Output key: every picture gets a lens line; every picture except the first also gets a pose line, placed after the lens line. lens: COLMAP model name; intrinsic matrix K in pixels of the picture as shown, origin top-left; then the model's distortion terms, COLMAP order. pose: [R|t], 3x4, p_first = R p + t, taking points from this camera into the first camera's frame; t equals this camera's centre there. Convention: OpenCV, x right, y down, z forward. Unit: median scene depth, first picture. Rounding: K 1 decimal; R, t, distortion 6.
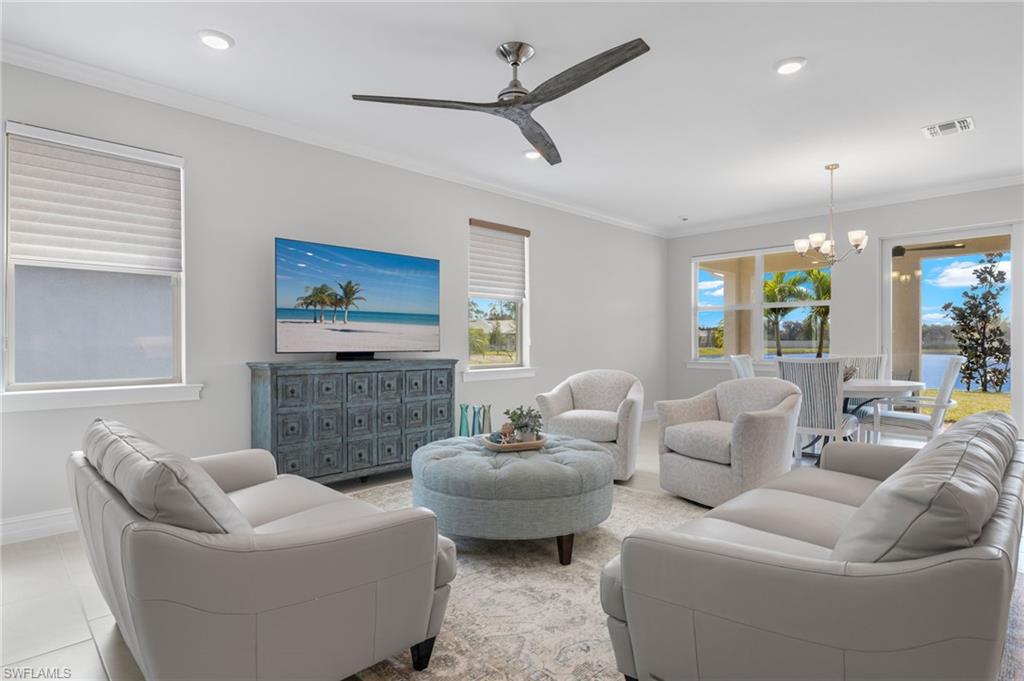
lens RADIAL K [[541.9, 0, 505.2], [0, 541.9, 342.2], [0, 0, 1]] dist [0.000842, 0.000284]
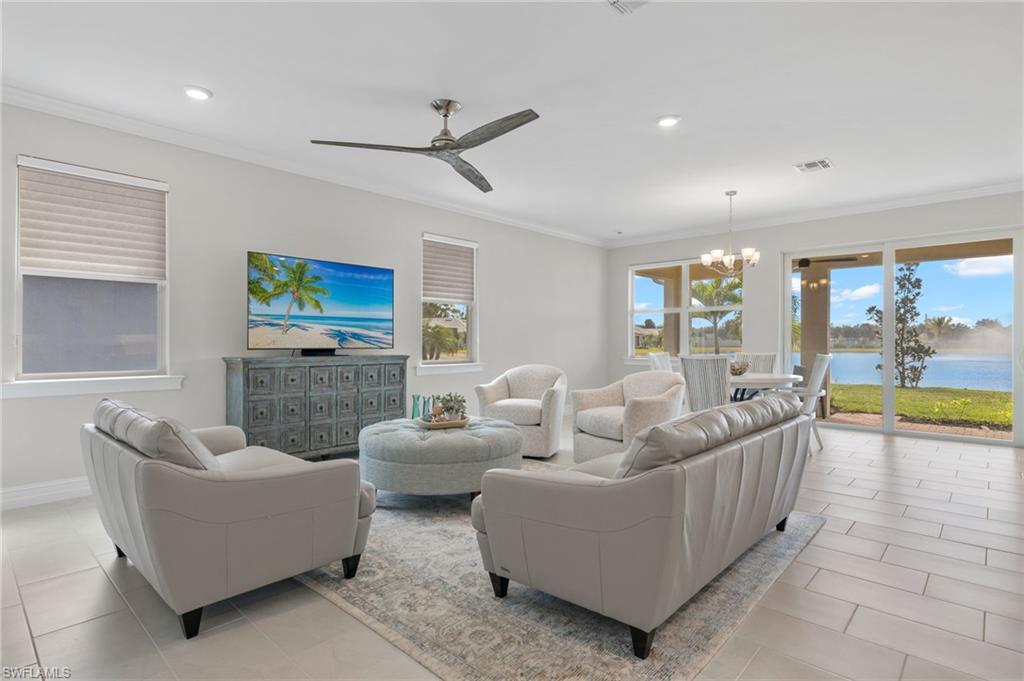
lens RADIAL K [[541.9, 0, 513.9], [0, 541.9, 339.3], [0, 0, 1]] dist [0.000842, 0.000284]
pose [[0.998928, 0.003262, 0.046180, 0.101652], [-0.003131, 0.999991, -0.002914, -0.000472], [-0.046189, 0.002766, 0.998929, -0.206519]]
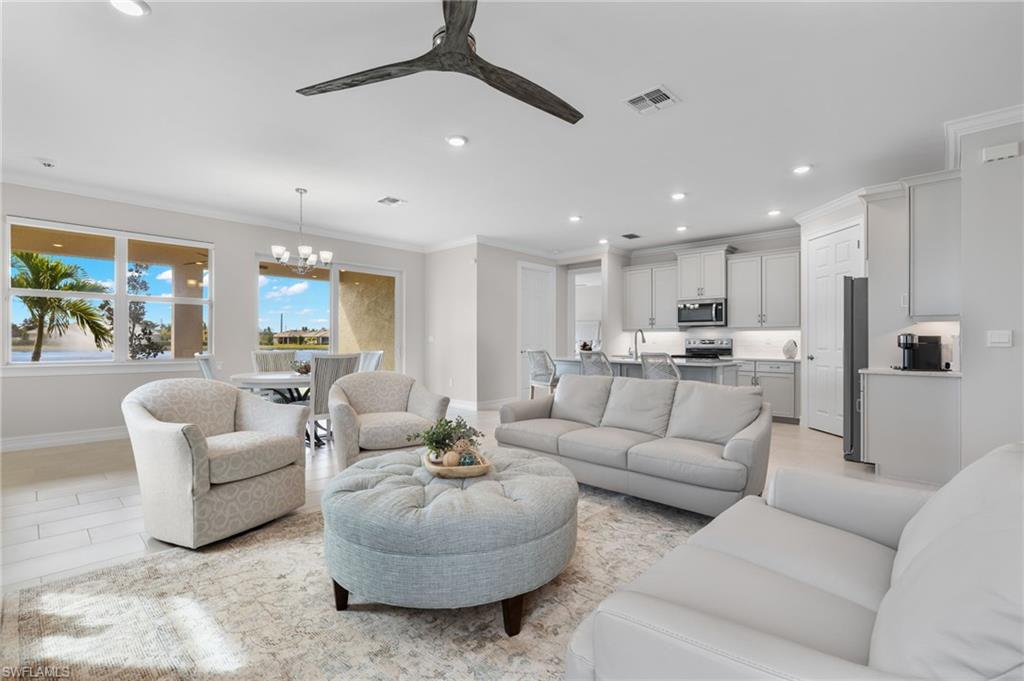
lens RADIAL K [[479.6, 0, 509.4], [0, 479.6, 342.5], [0, 0, 1]] dist [0.001960, 0.000098]
pose [[-0.047391, -0.001221, 0.998876, -0.522005], [-0.005304, 0.999985, 0.000971, 0.000323], [-0.998862, -0.005252, -0.047397, 0.695879]]
